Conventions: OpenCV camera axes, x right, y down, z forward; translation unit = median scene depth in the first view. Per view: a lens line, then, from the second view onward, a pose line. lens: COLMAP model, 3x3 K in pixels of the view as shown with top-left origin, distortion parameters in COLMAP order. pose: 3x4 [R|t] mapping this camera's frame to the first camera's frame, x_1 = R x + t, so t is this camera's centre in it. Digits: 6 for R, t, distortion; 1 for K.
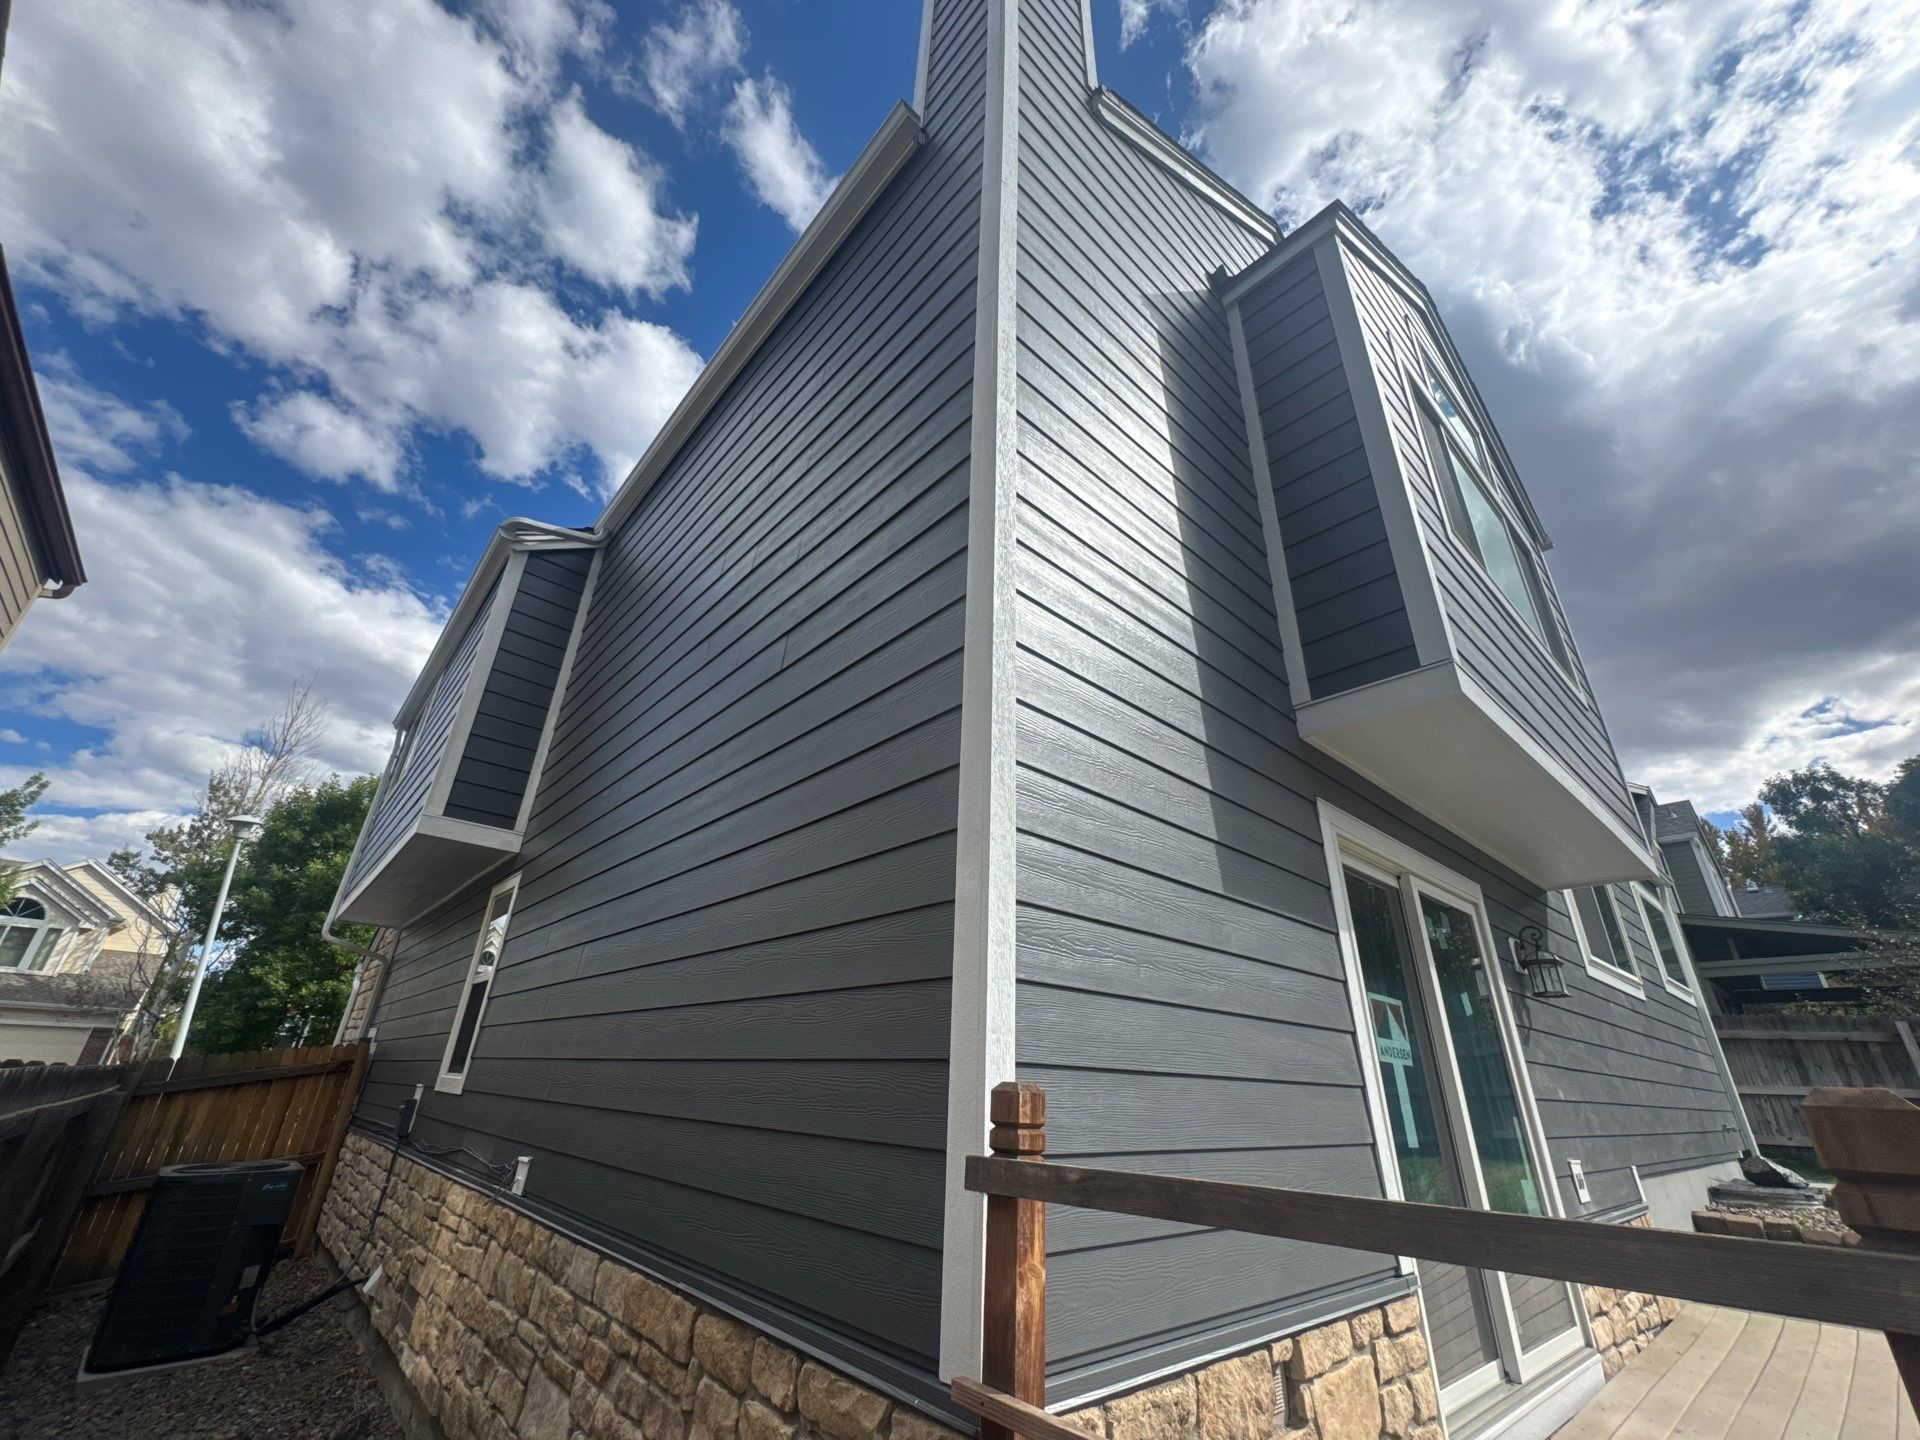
lens RADIAL K [[768.3, 0, 953.9], [0, 768.3, 723.1], [0, 0, 1]] dist [-0.008386, 0.001061]
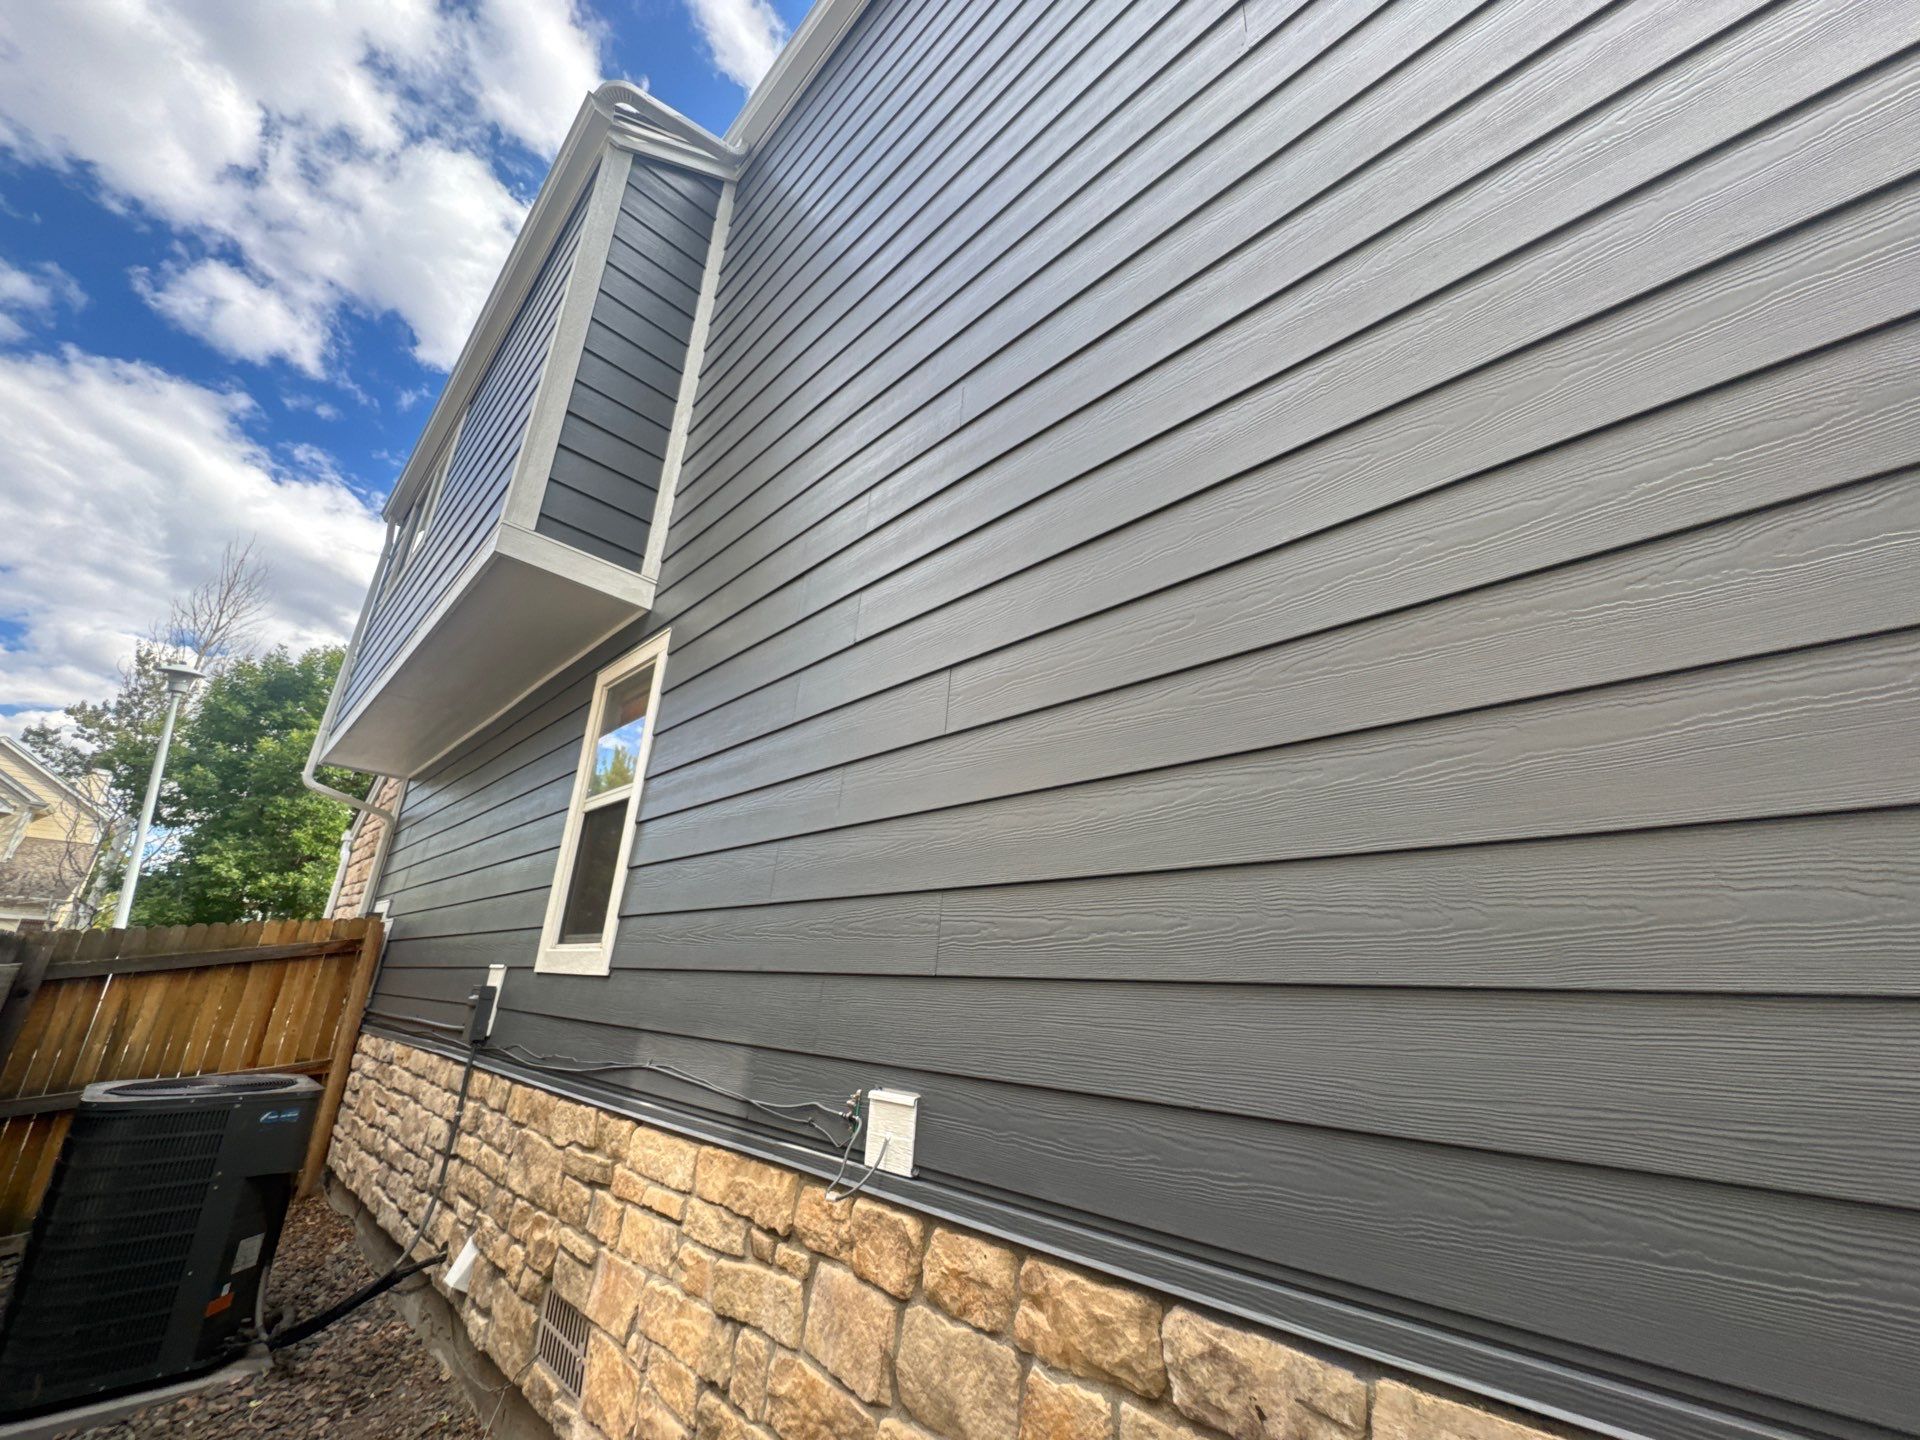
lens RADIAL K [[768.3, 0, 947.2], [0, 768.3, 728.9], [0, 0, 1]] dist [-0.008386, 0.001061]
pose [[0.998550, 0.030155, 0.044589, -0.290183], [-0.034689, 0.993902, 0.104664, 0.158057], [-0.041161, -0.106059, 0.993508, 0.295902]]
